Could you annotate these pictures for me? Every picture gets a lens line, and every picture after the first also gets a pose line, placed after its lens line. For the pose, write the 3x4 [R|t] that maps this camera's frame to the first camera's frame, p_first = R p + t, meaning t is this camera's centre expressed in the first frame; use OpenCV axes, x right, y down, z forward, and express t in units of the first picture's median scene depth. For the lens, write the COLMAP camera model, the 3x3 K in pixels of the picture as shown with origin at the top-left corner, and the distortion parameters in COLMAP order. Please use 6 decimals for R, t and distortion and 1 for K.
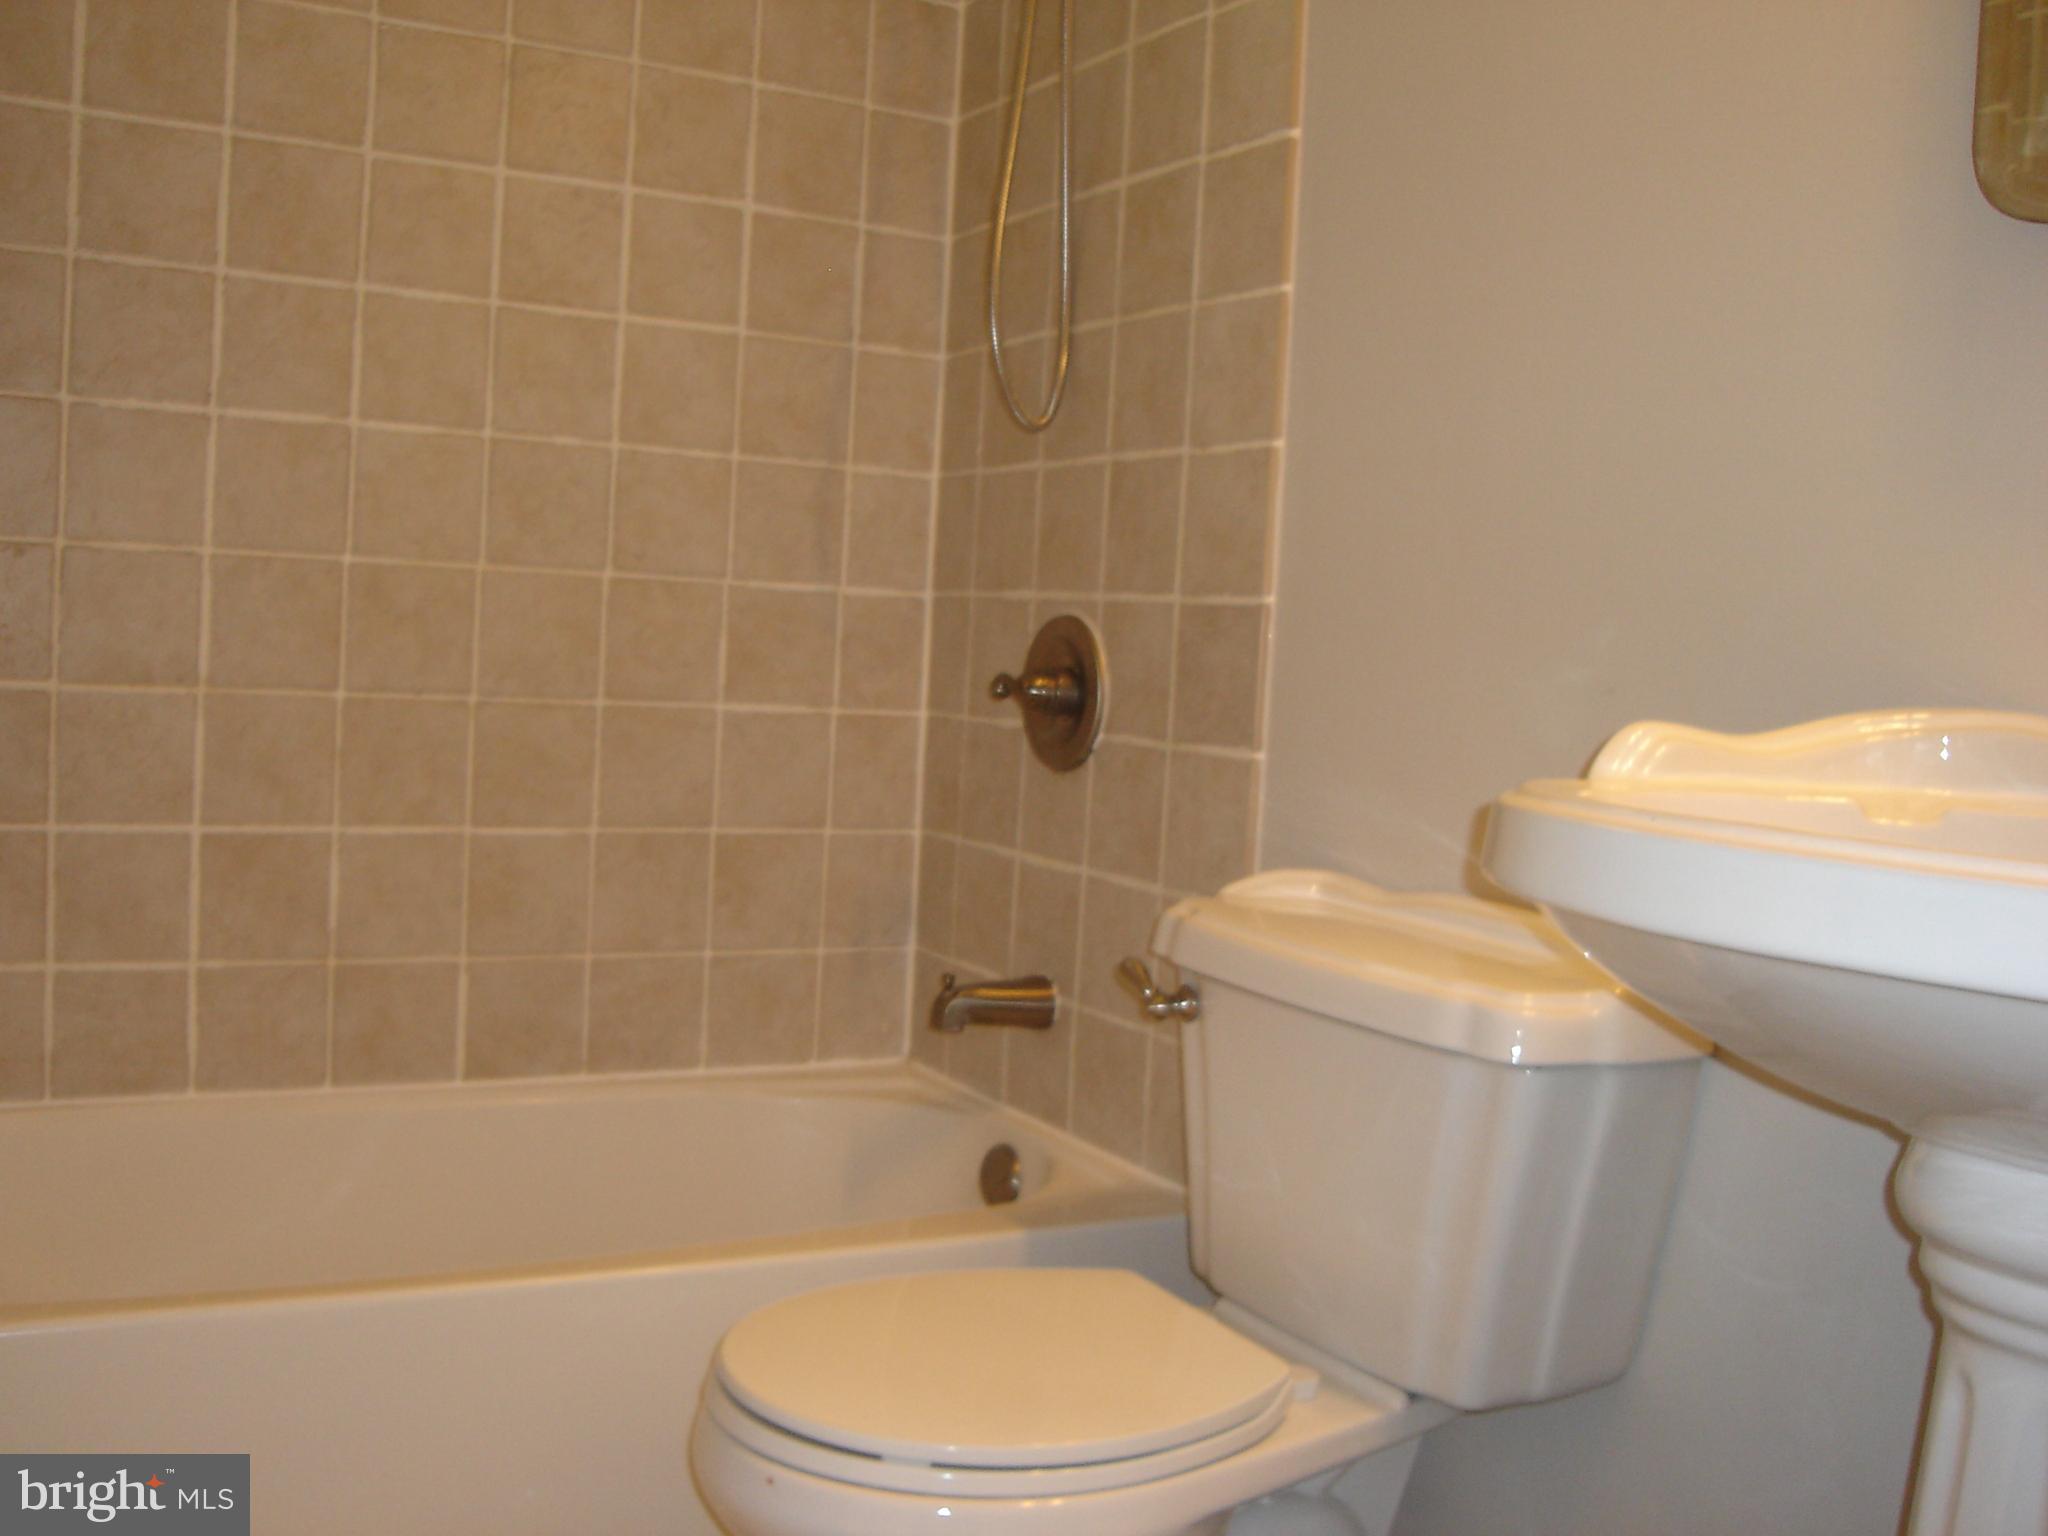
lens RADIAL K [[2000.2, 0, 1009.9], [0, 2000.2, 766.9], [0, 0, 1]] dist [-0.134869, 0.000000]
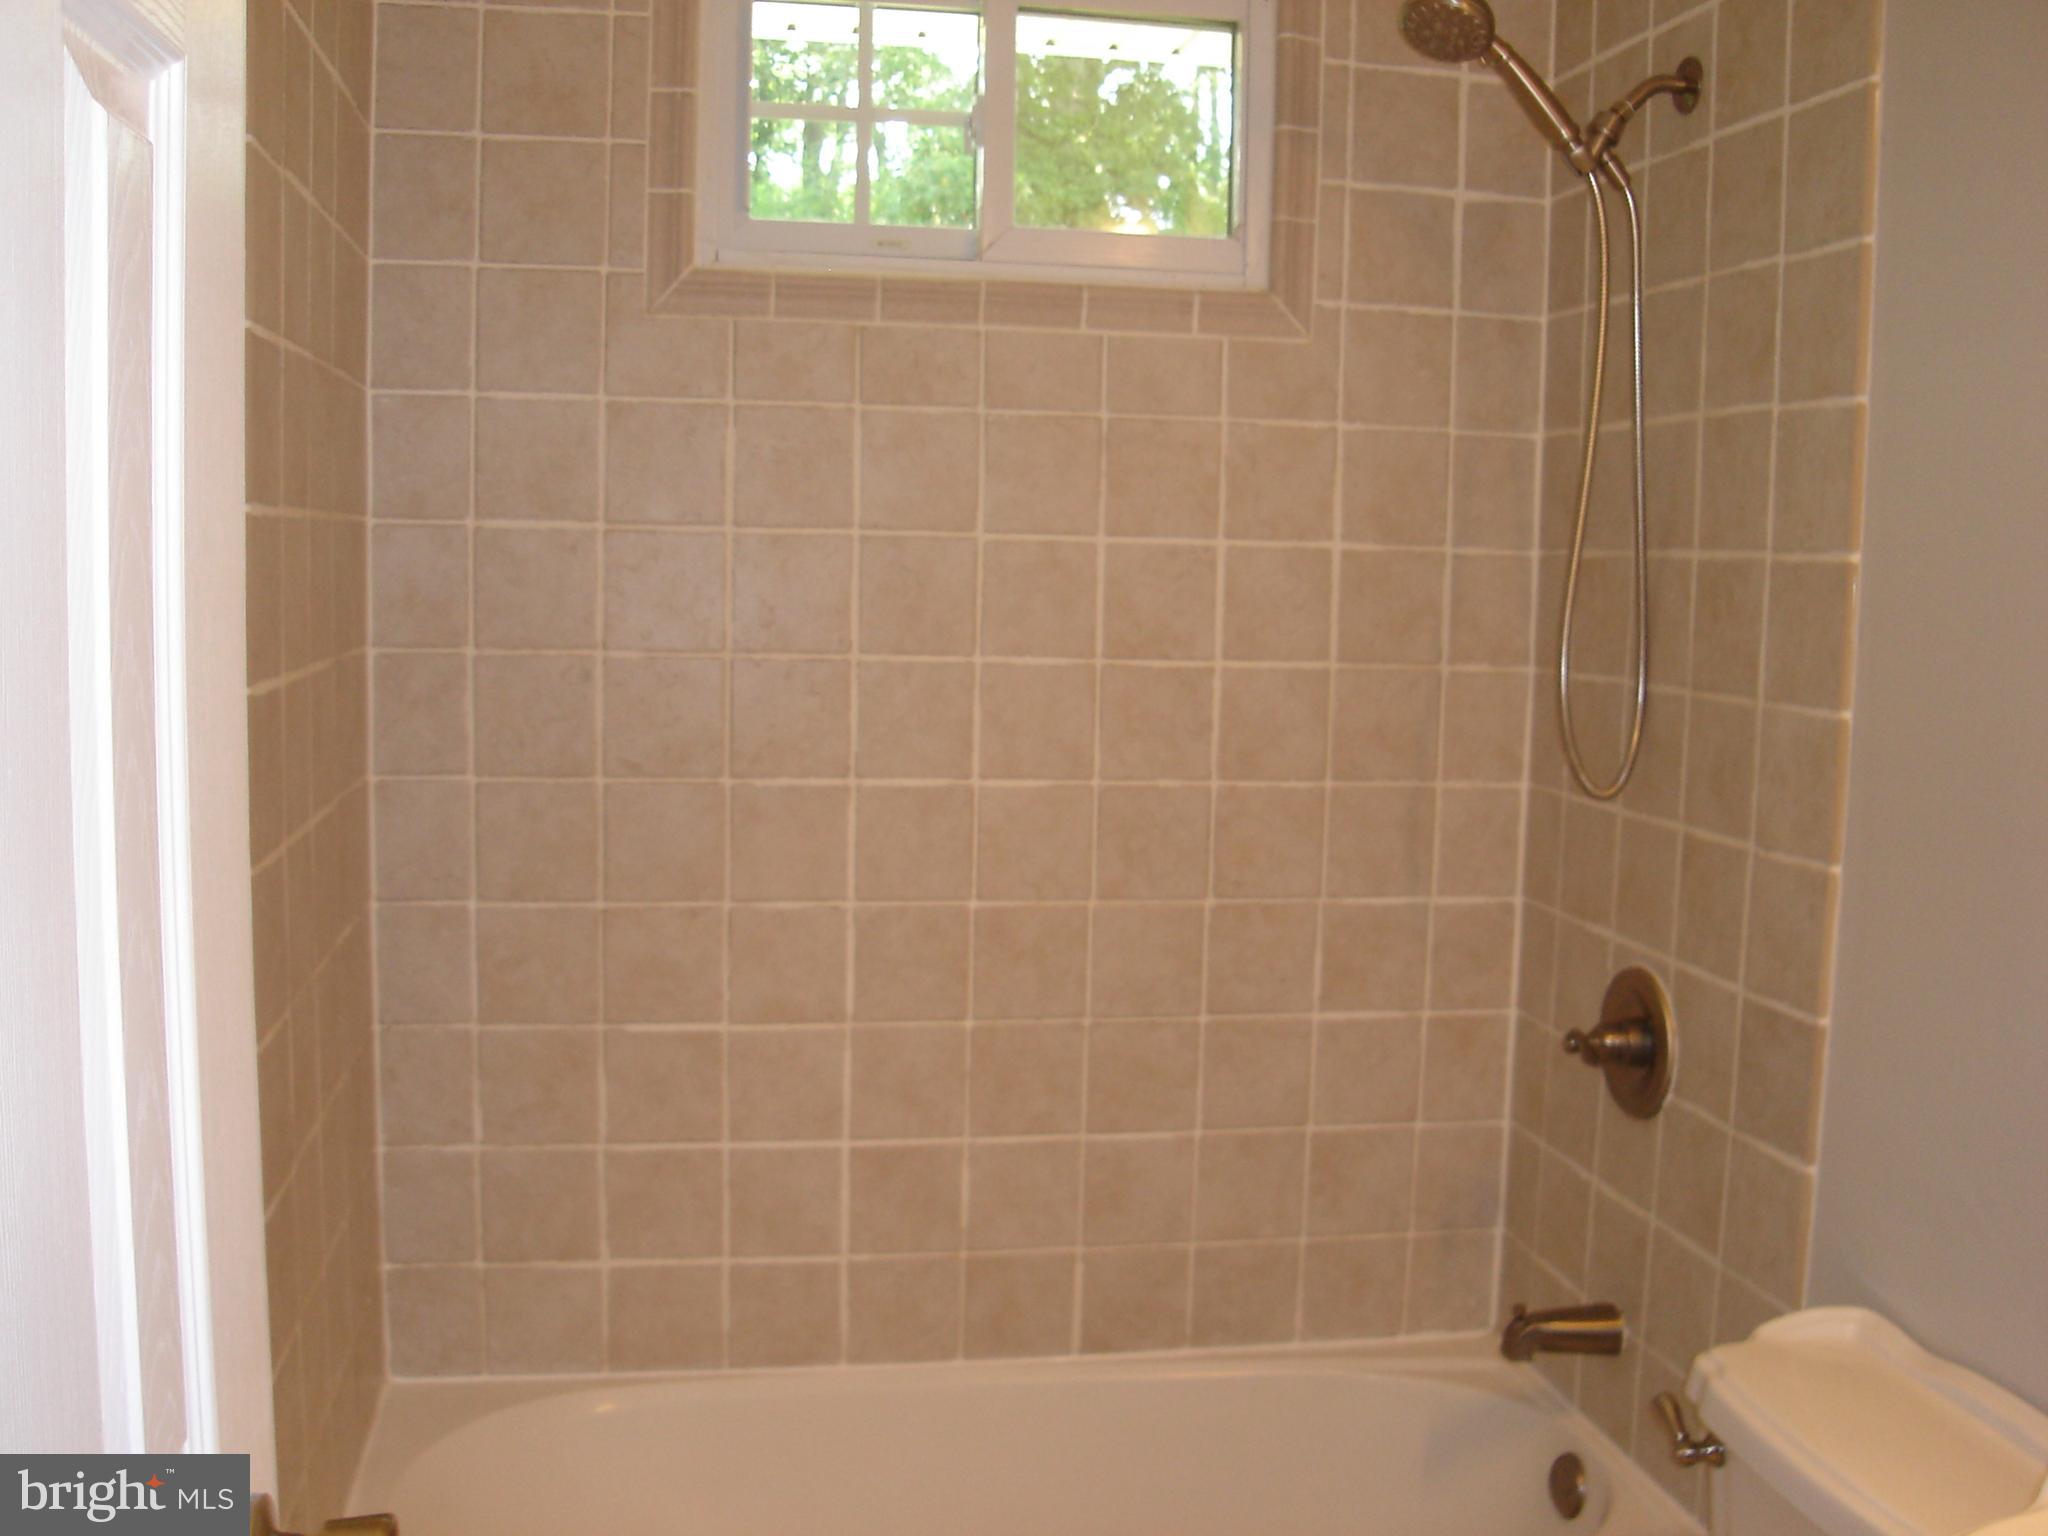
lens RADIAL K [[2000.2, 0, 1021.2], [0, 2000.2, 769.0], [0, 0, 1]] dist [-0.134869, 0.000000]
pose [[0.944975, 0.001812, -0.327138, 0.058903], [0.007606, 0.999593, 0.027506, -0.210171], [0.327054, -0.028481, 0.944576, -0.059272]]
